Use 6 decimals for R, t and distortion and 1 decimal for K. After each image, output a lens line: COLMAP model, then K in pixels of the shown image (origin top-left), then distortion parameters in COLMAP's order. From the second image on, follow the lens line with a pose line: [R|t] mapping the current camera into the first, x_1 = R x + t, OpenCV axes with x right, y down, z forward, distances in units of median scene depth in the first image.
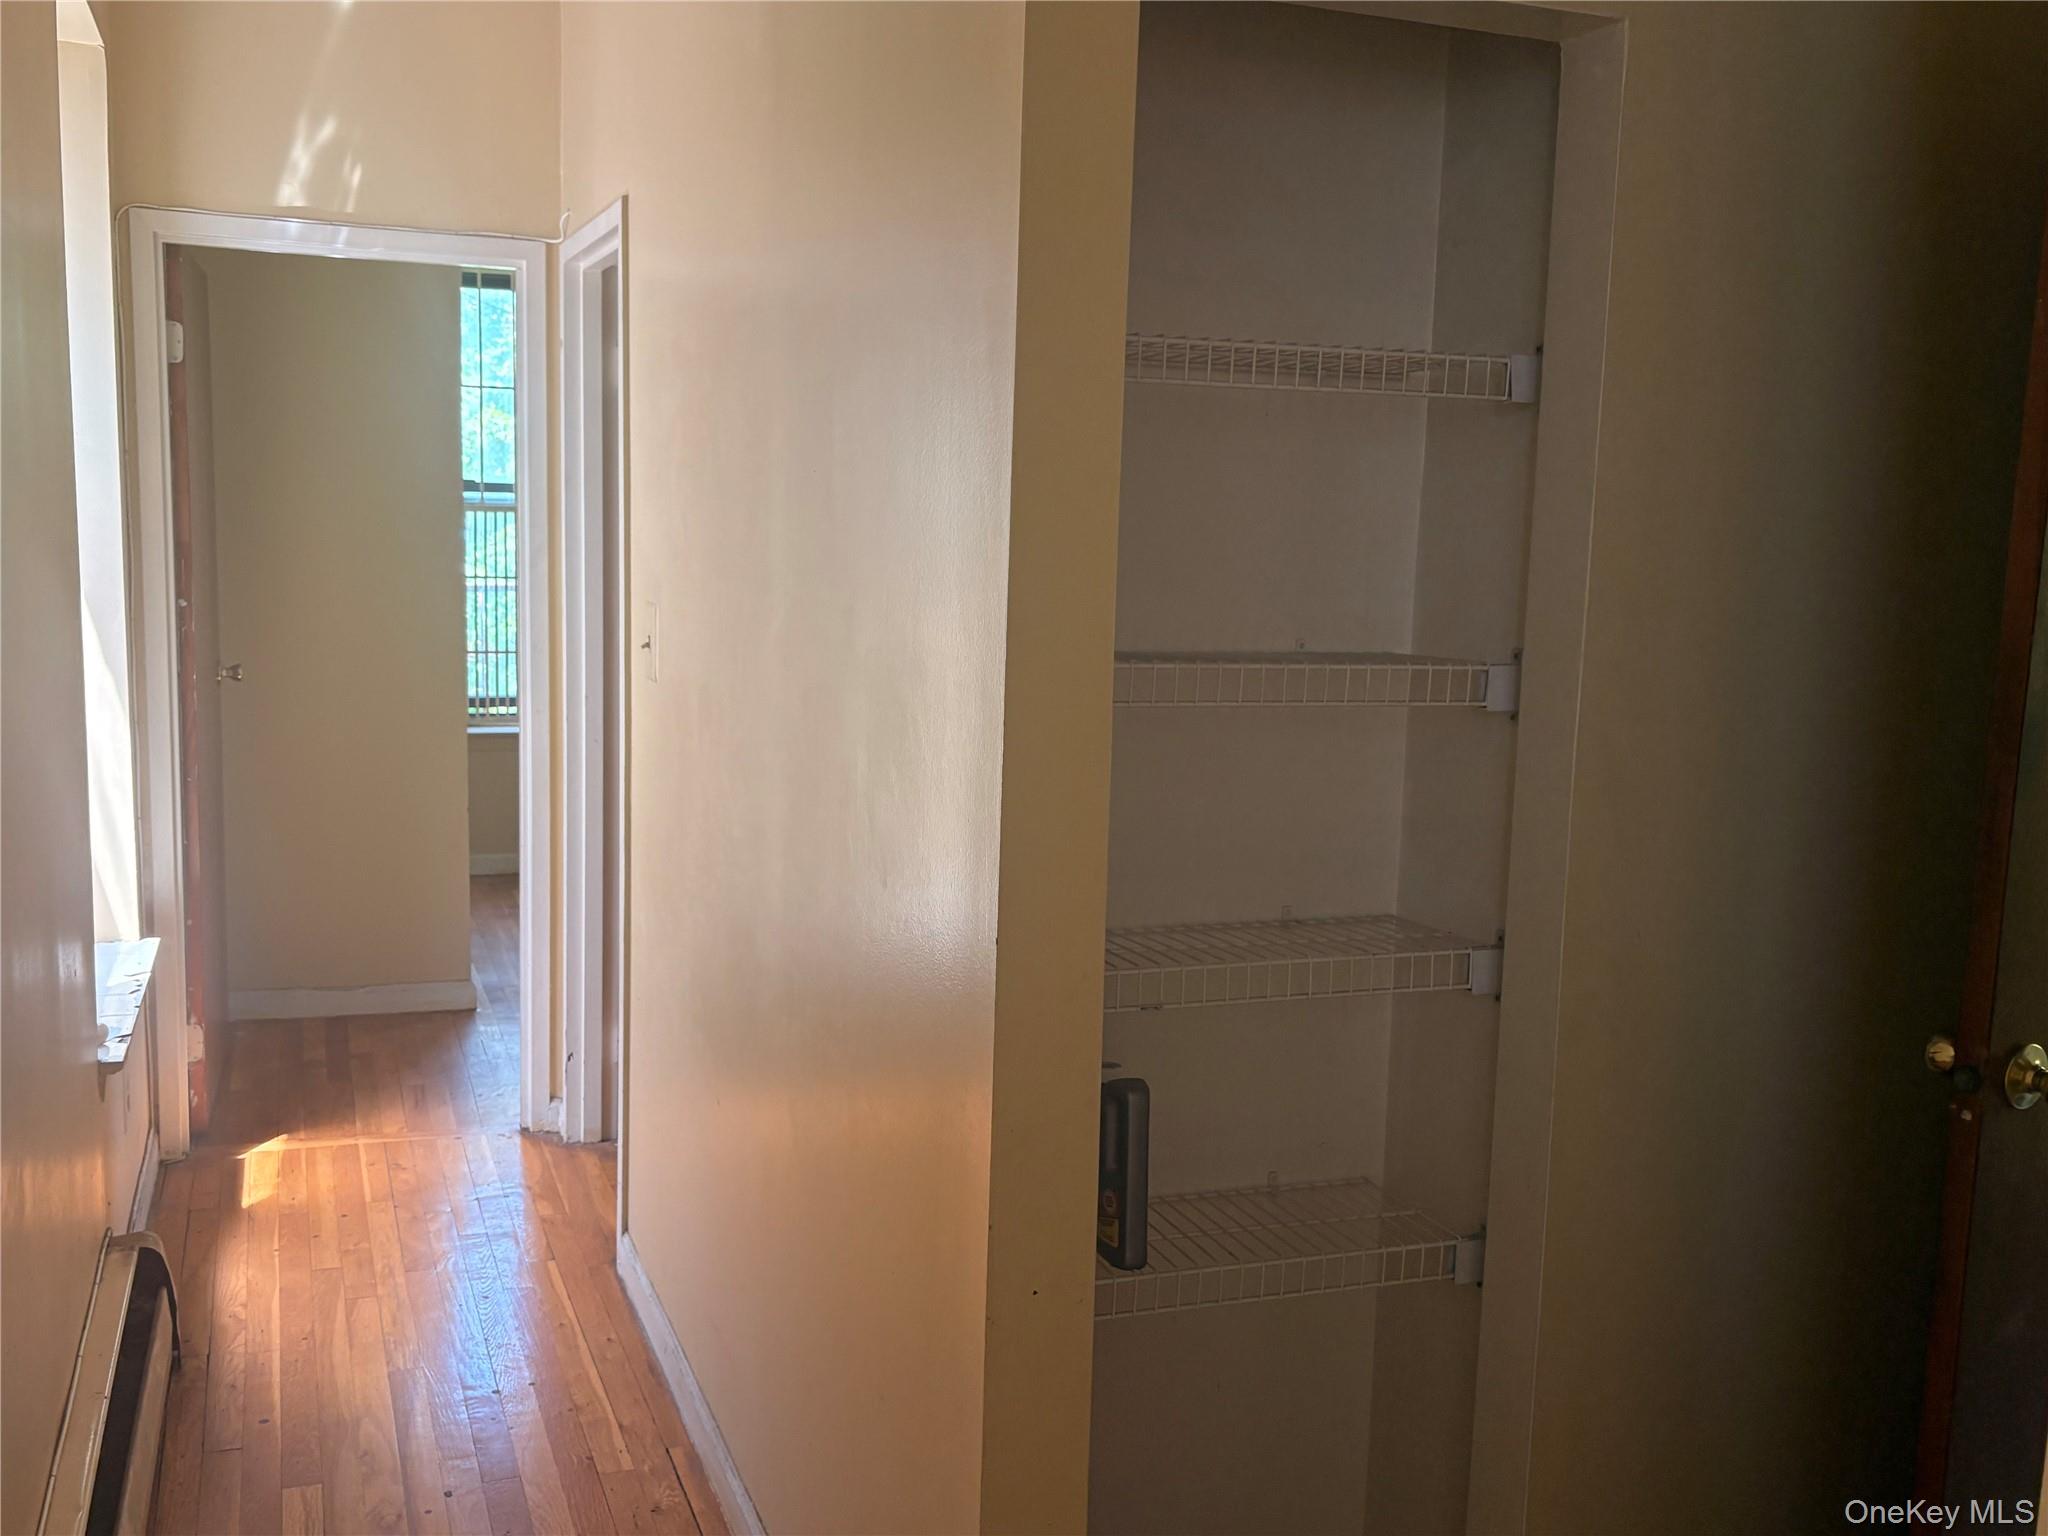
lens RADIAL K [[1952.5, 0, 1024.0], [0, 1952.5, 768.0], [0, 0, 1]] dist [0.143826, -0.263970]
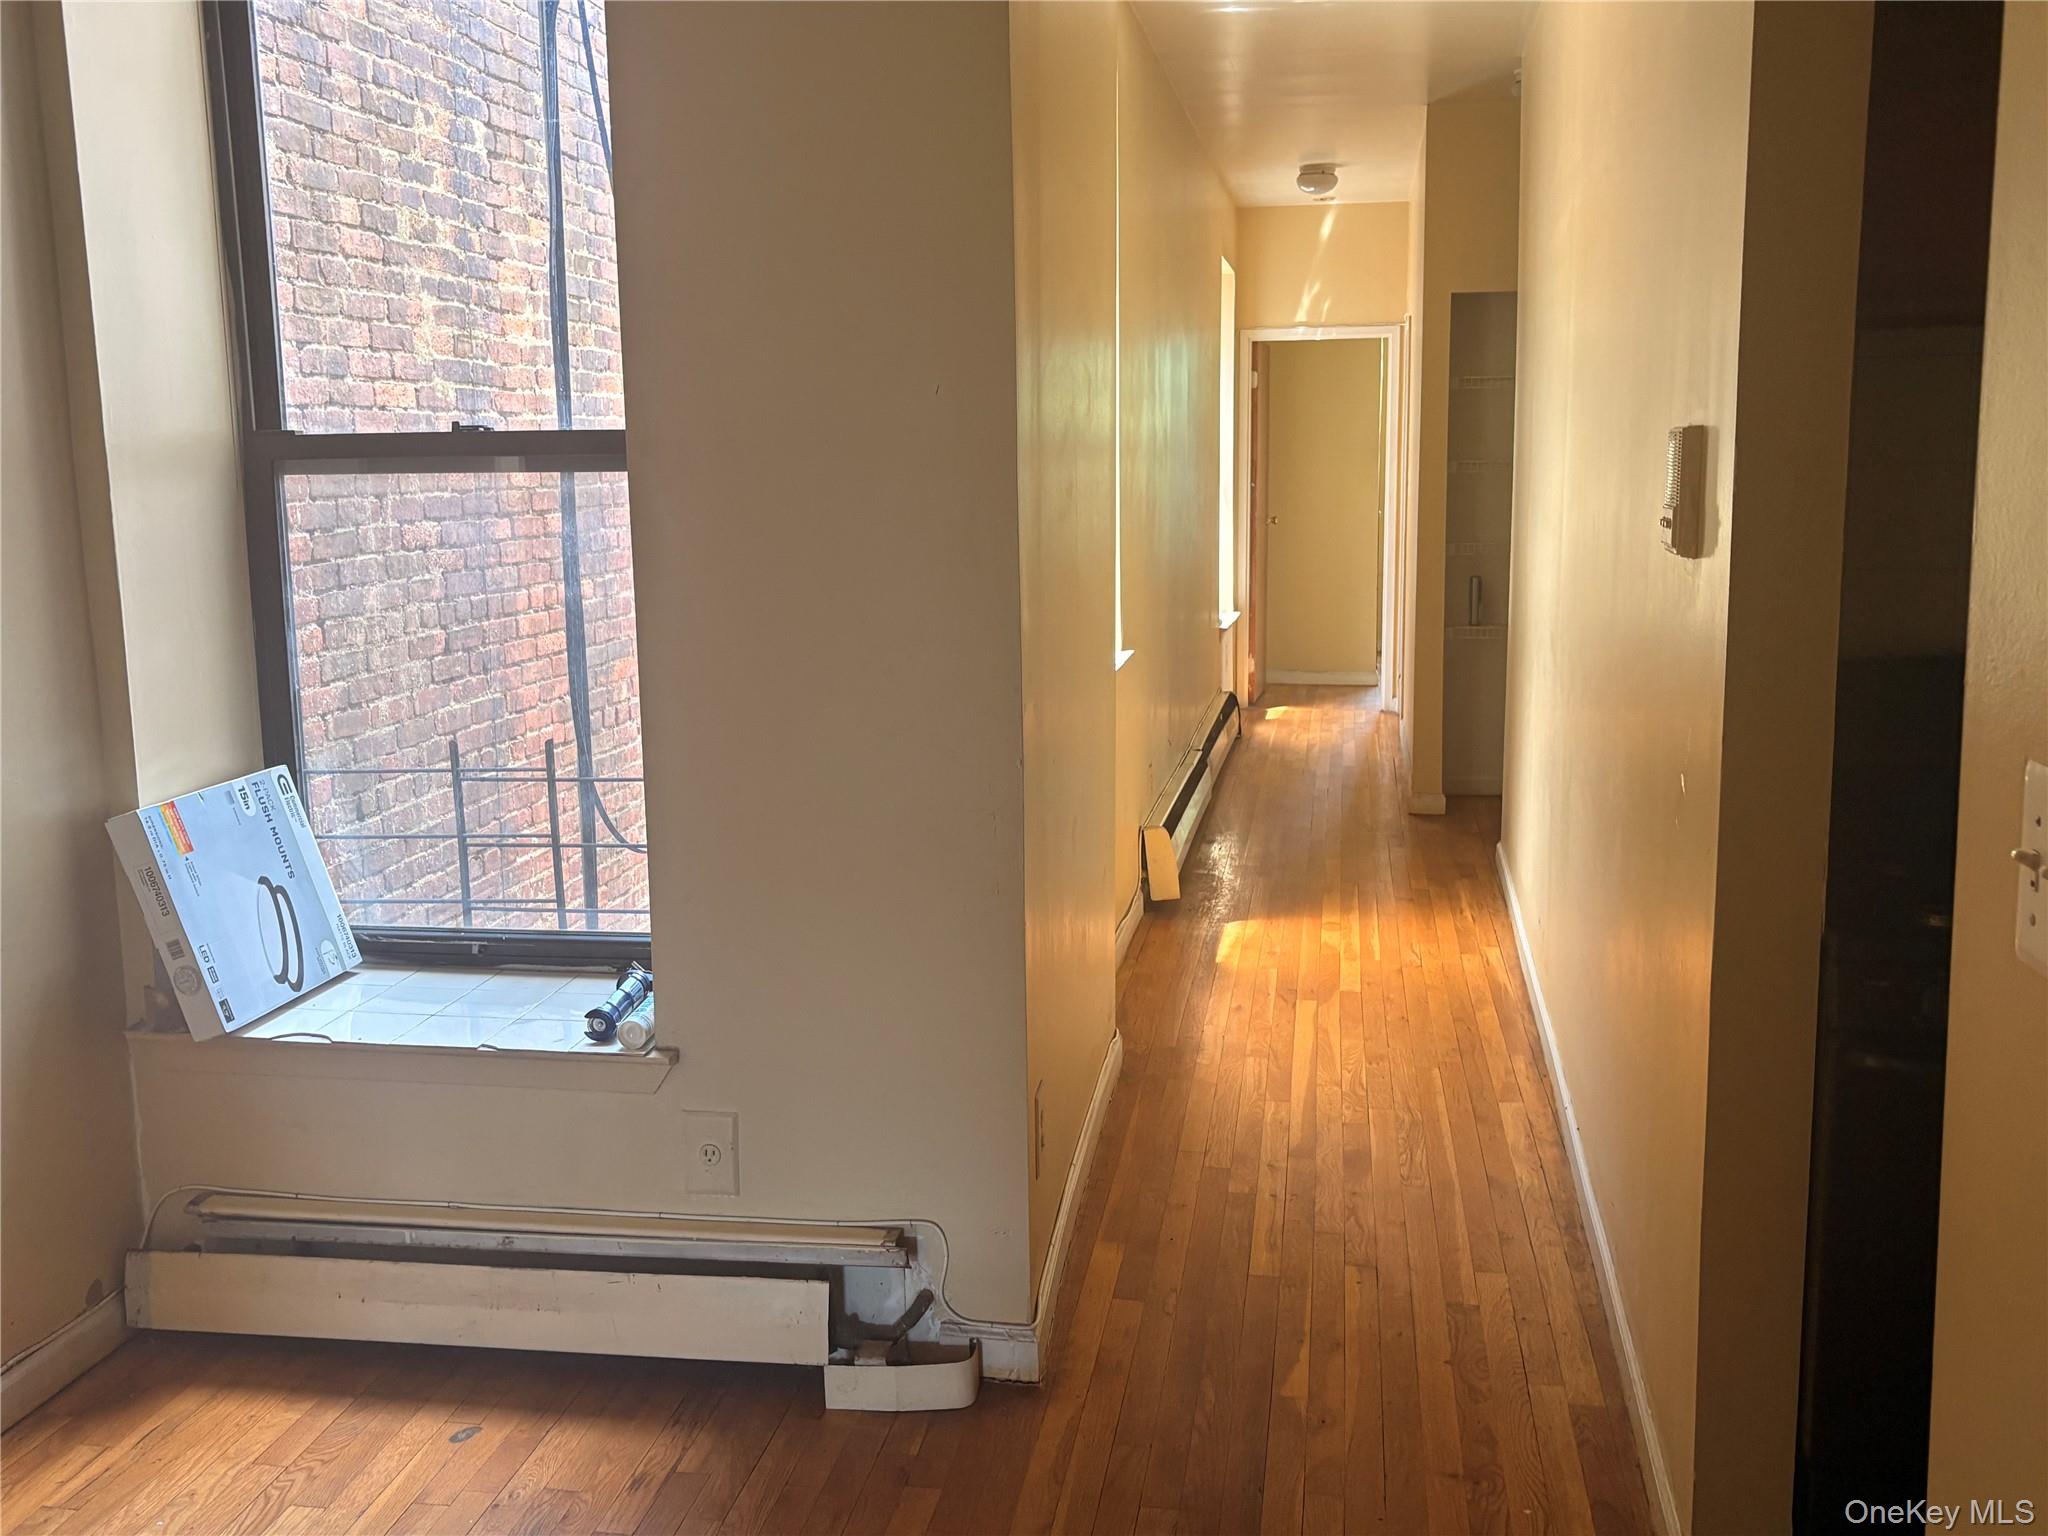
lens RADIAL K [[1952.5, 0, 1024.0], [0, 1952.5, 768.0], [0, 0, 1]] dist [0.143826, -0.263970]
pose [[0.868191, 0.022654, -0.495712, 0.557162], [-0.034996, 0.999265, -0.015624, 0.321181], [0.494994, 0.030913, 0.868346, -1.273640]]
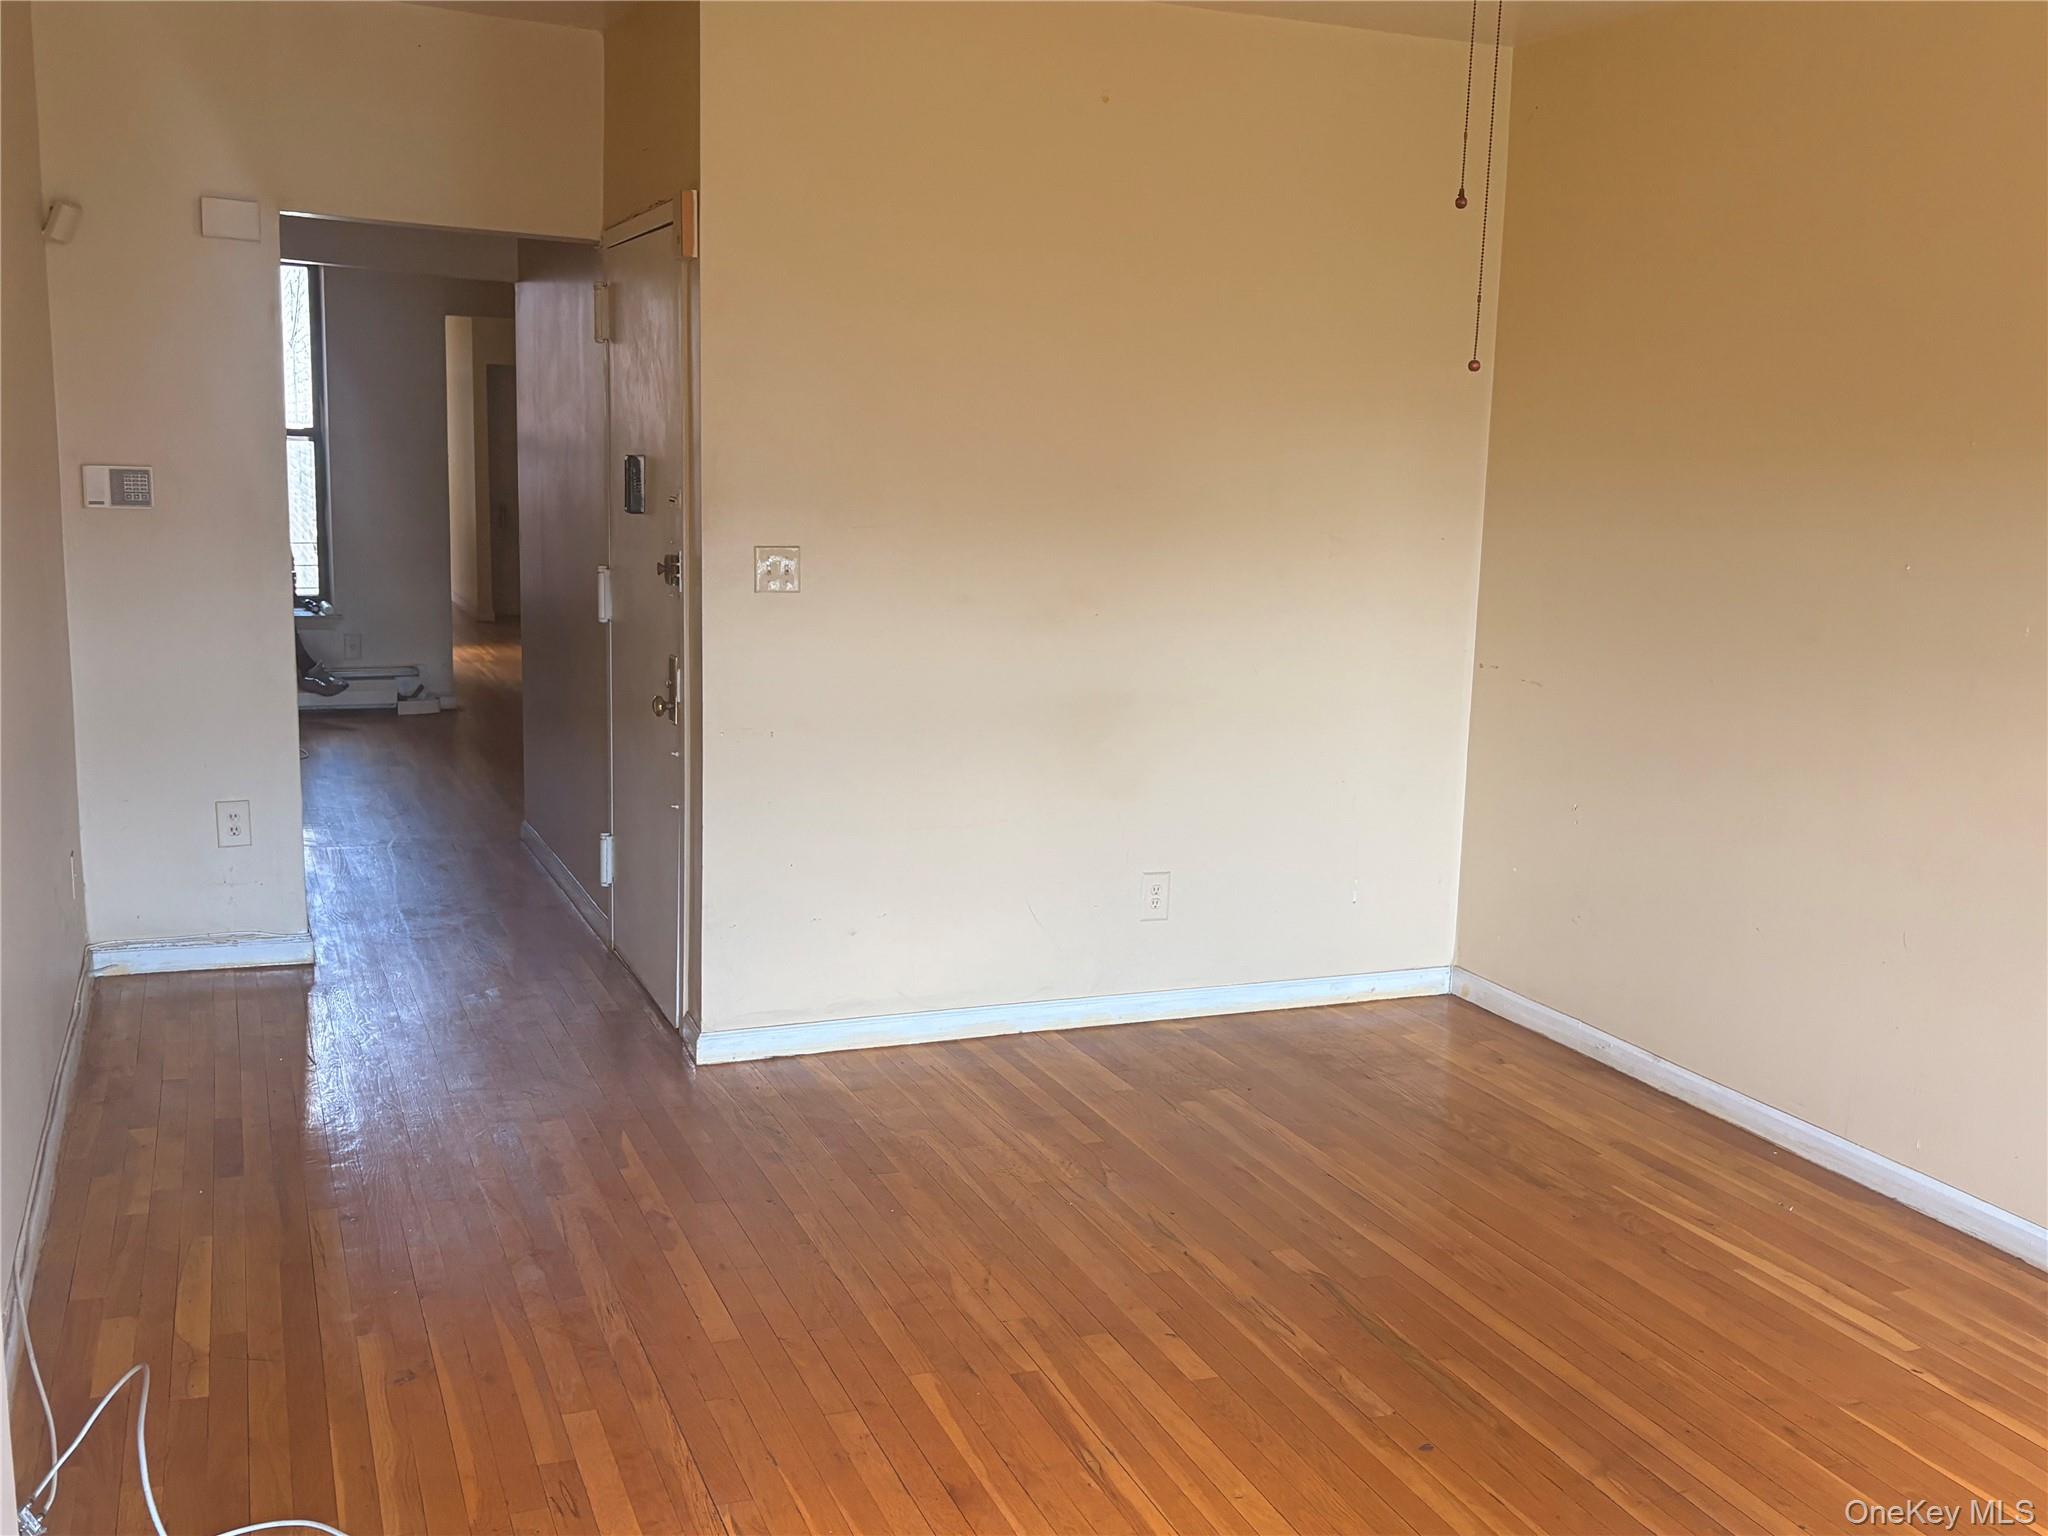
lens RADIAL K [[1952.5, 0, 1024.0], [0, 1952.5, 768.0], [0, 0, 1]] dist [0.143826, -0.263970]
pose [[0.999172, -0.021723, 0.034388, 0.940813], [0.022176, 0.999672, -0.012840, 0.774944], [-0.034097, 0.013592, 0.999326, -3.831346]]
